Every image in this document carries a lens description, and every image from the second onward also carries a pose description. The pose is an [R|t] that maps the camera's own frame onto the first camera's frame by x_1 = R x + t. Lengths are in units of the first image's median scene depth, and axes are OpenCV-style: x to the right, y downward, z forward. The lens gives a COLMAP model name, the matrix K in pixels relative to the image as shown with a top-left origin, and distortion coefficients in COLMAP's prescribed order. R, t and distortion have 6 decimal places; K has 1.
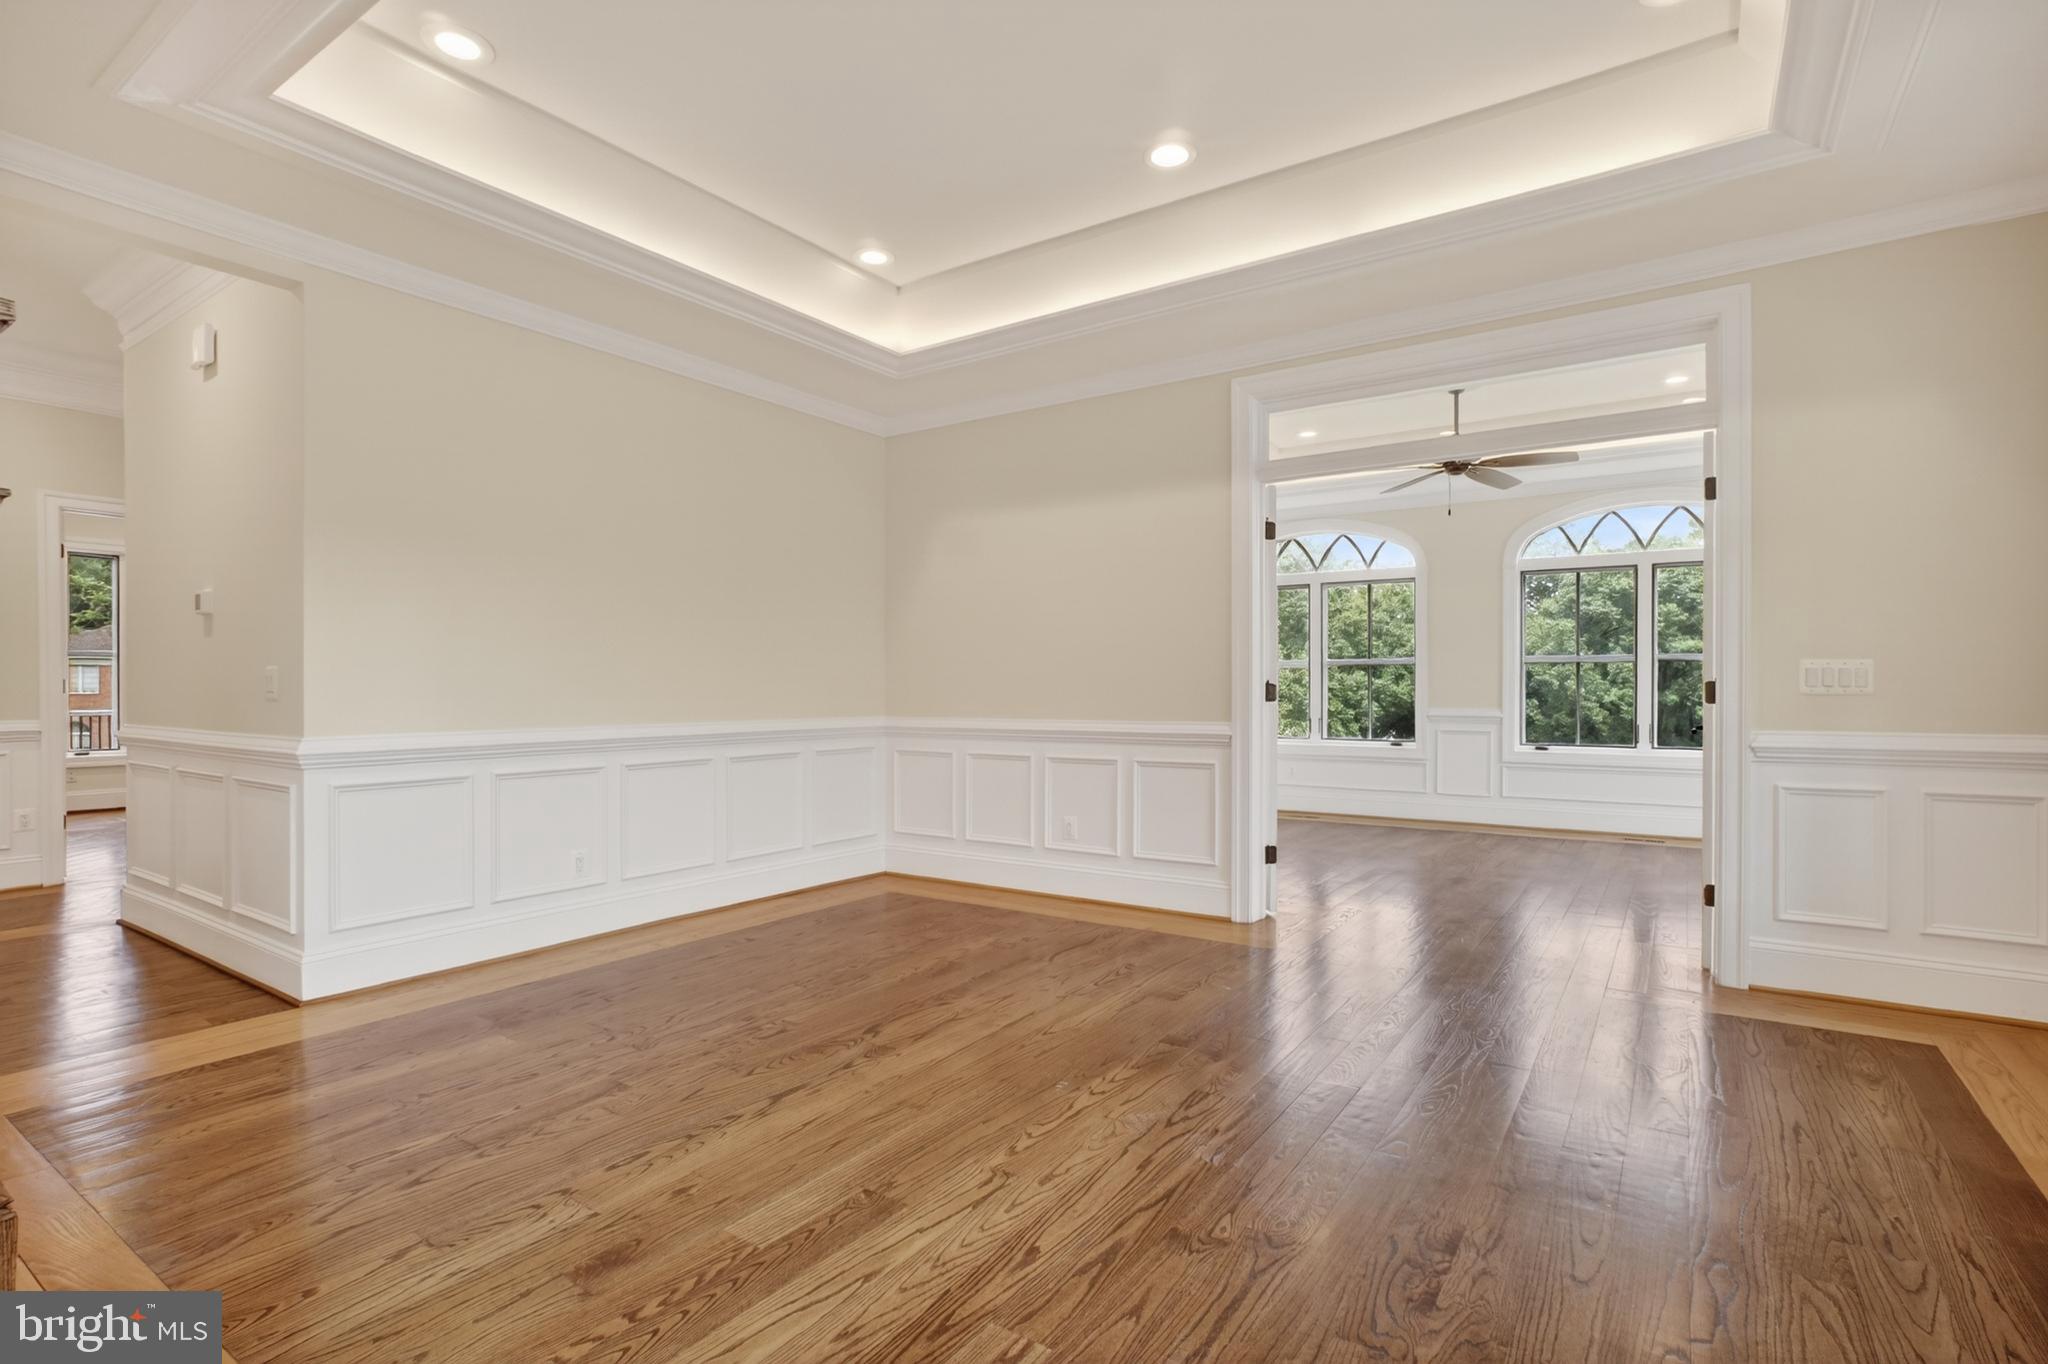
lens RADIAL K [[980.3, 0, 1017.1], [0, 980.3, 683.5], [0, 0, 1]] dist [-0.005922, -0.000419]
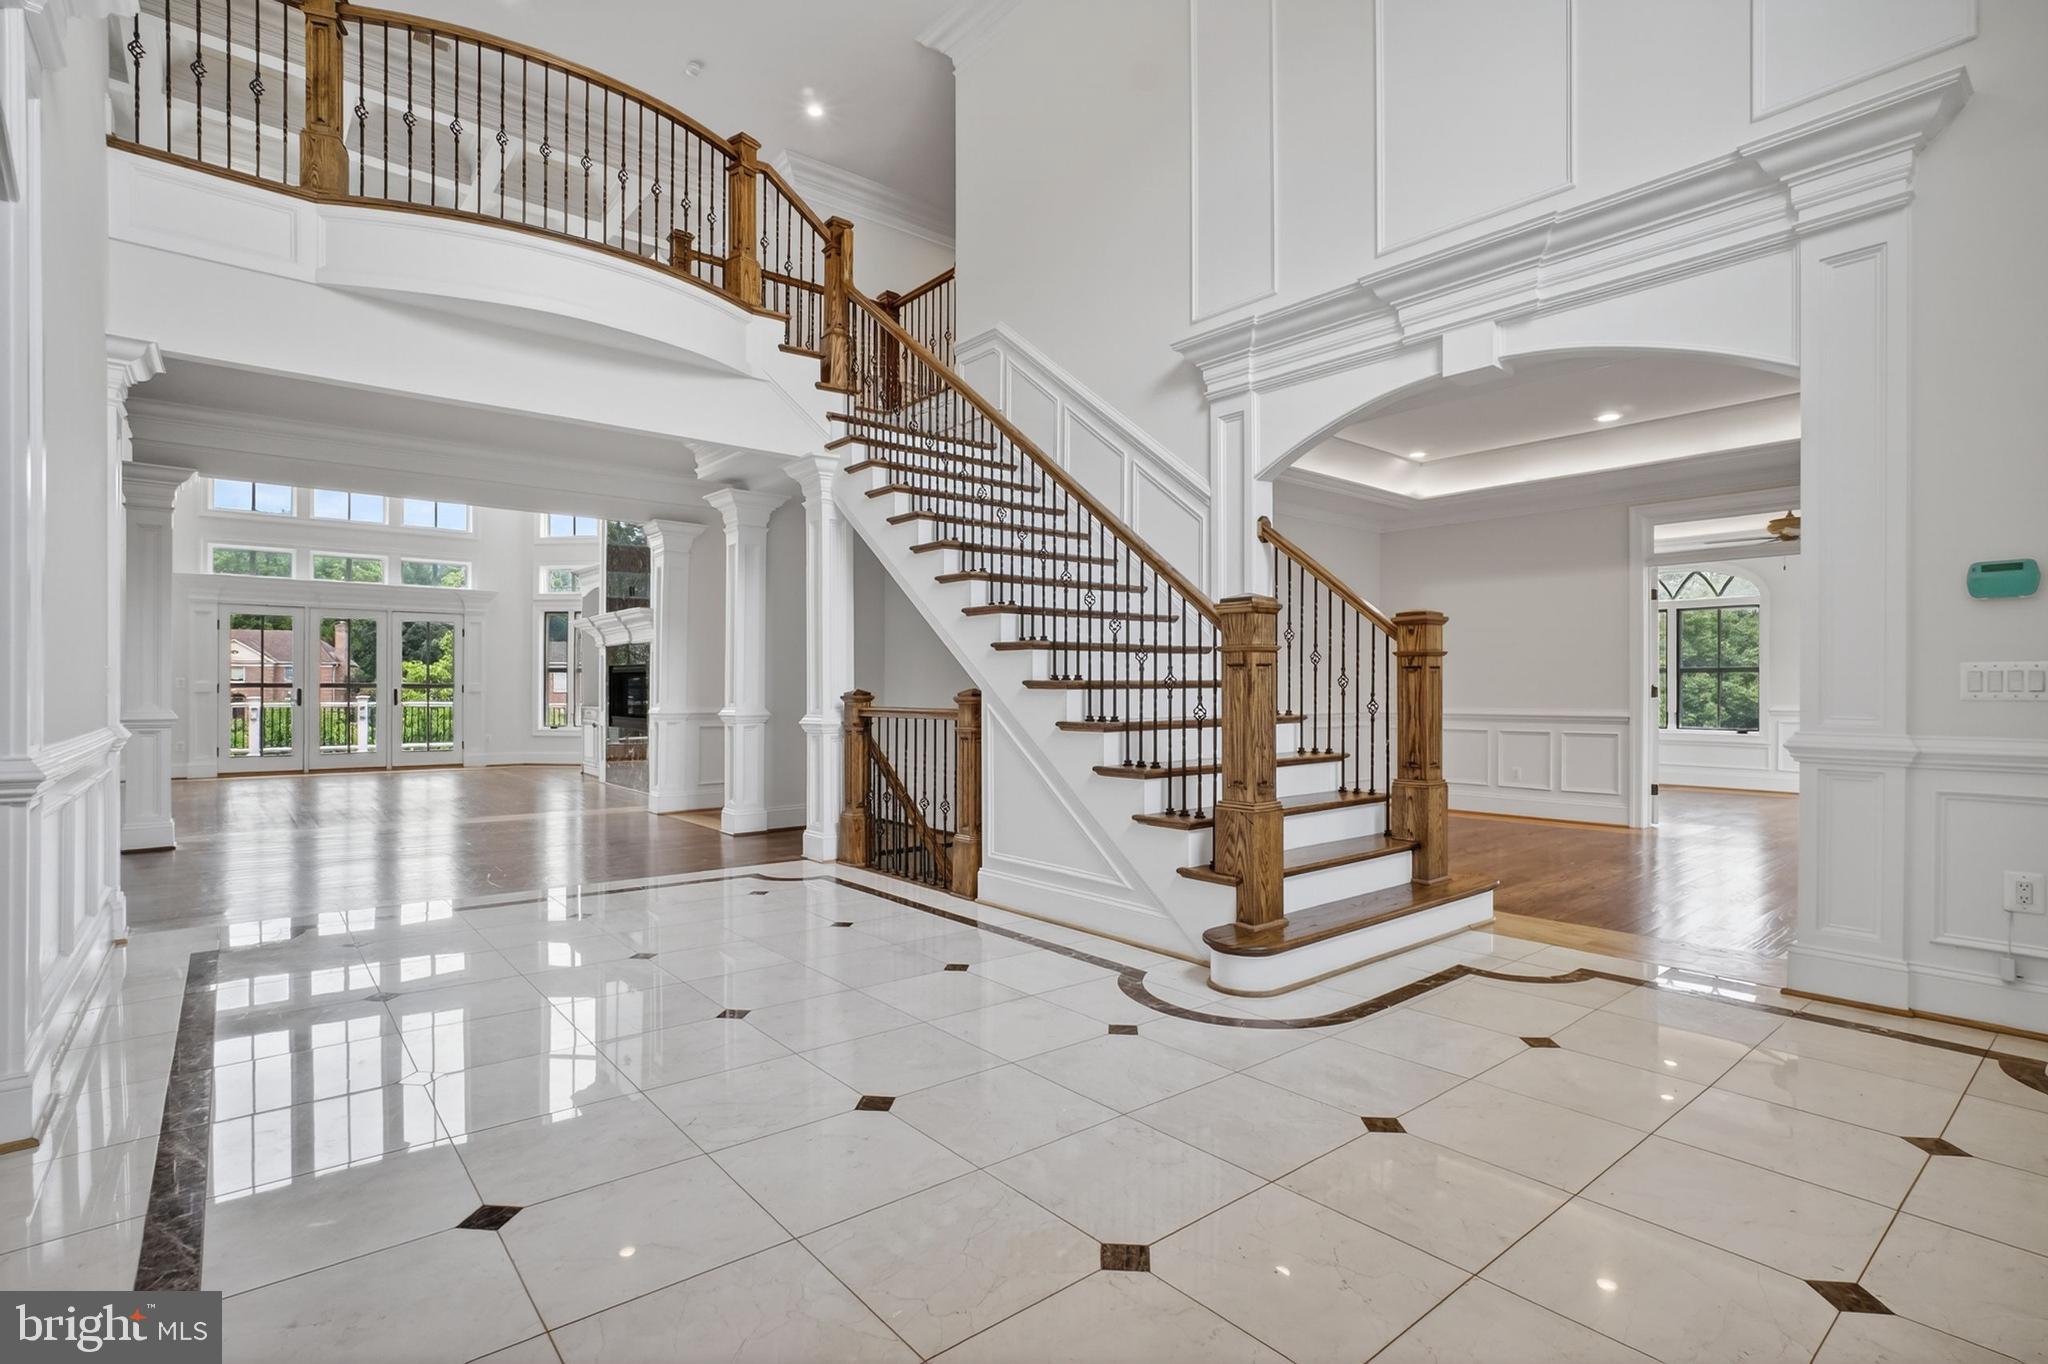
lens RADIAL K [[980.3, 0, 1035.3], [0, 980.3, 690.3], [0, 0, 1]] dist [-0.005922, -0.000419]
pose [[0.966426, 0.002642, -0.256931, -0.327269], [-0.001171, 0.999982, 0.005878, -0.002182], [0.256942, -0.005380, 0.966412, -0.864154]]
